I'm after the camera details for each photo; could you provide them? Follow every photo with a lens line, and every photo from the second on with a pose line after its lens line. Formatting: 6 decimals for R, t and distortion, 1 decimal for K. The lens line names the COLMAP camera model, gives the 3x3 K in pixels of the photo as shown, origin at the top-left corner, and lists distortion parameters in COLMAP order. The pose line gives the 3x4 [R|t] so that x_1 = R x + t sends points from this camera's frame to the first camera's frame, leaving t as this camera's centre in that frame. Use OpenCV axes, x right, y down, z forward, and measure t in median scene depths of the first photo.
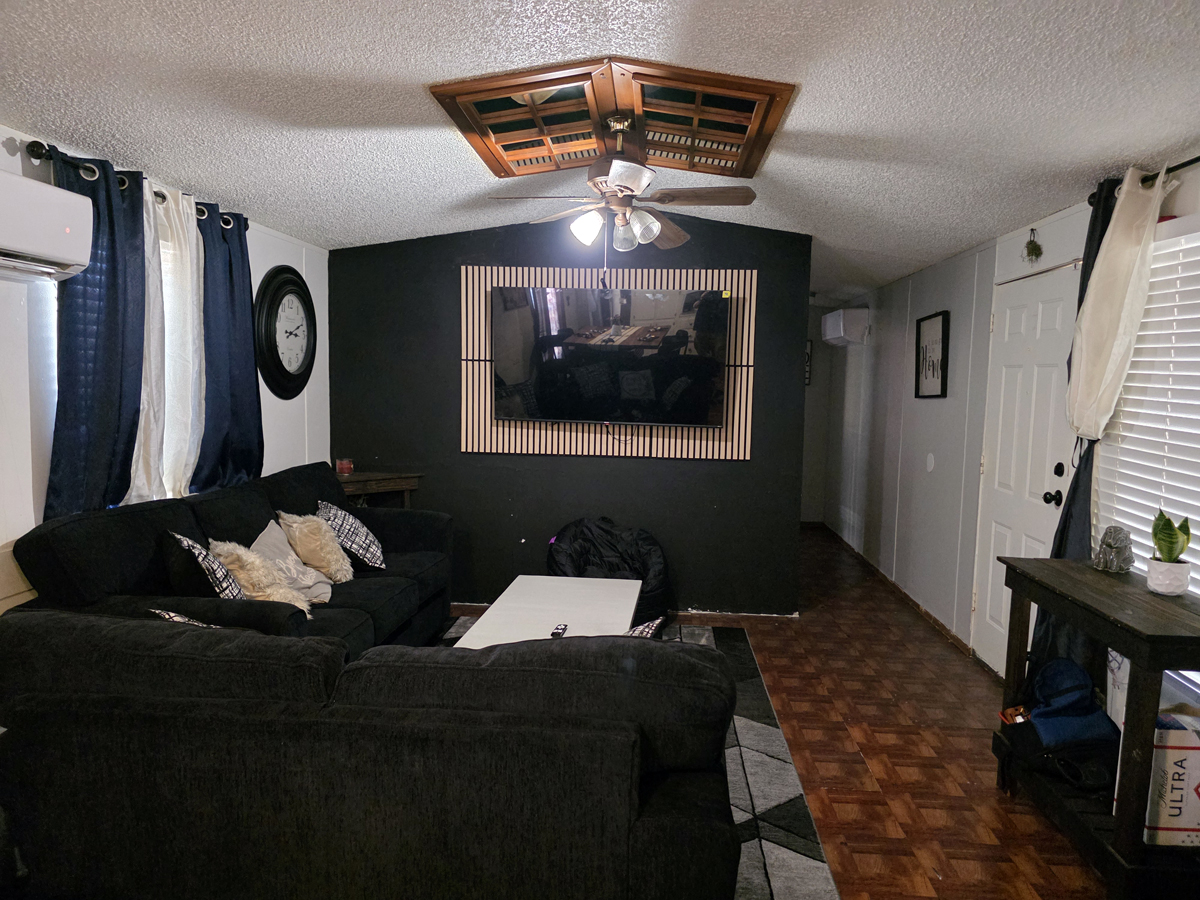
lens RADIAL K [[804.1, 0, 610.1], [0, 804.1, 447.5], [0, 0, 1]] dist [0.065107, -0.061576]
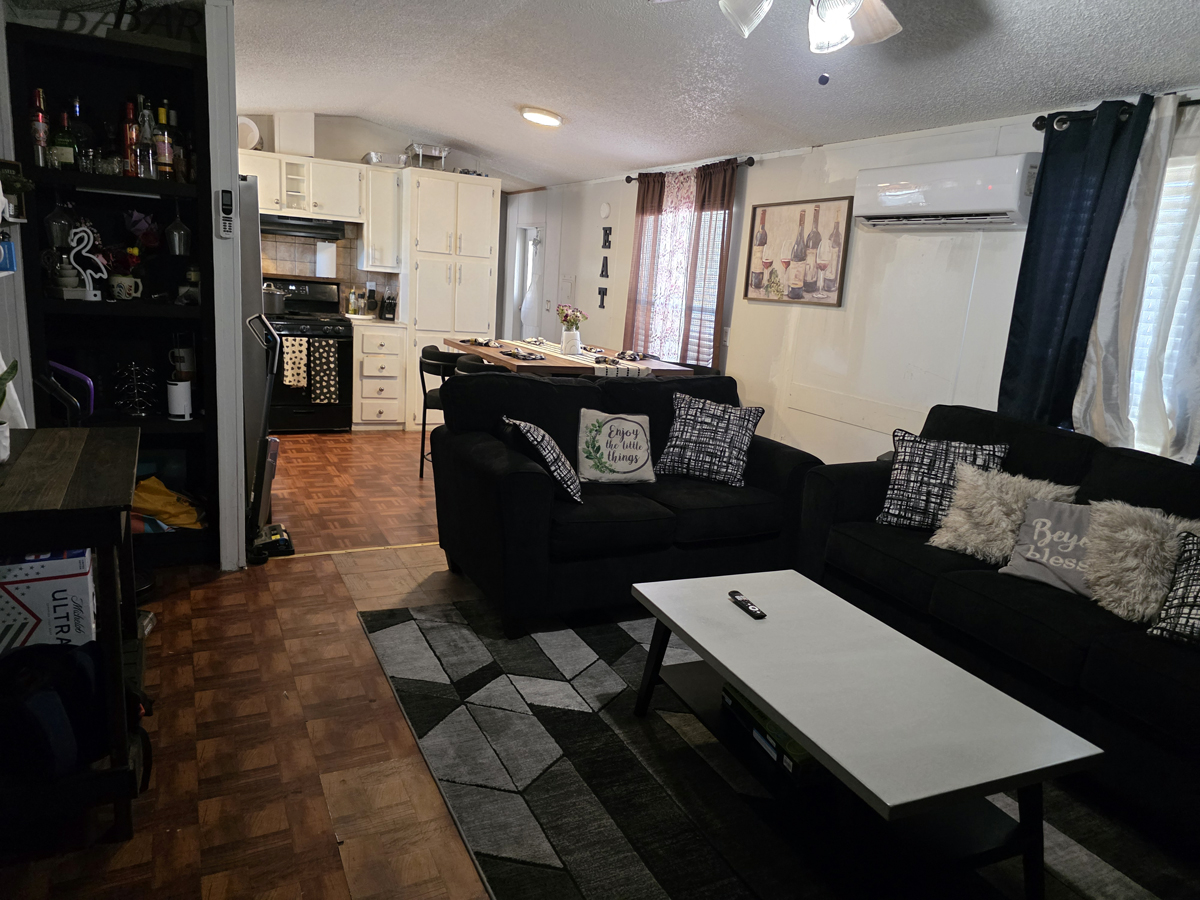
lens RADIAL K [[804.1, 0, 612.3], [0, 804.1, 452.8], [0, 0, 1]] dist [0.065107, -0.061576]
pose [[-0.855860, 0.021395, -0.516765, 0.404636], [-0.140785, 0.951779, 0.272572, -0.094544], [0.497678, 0.306036, -0.811578, 1.383441]]
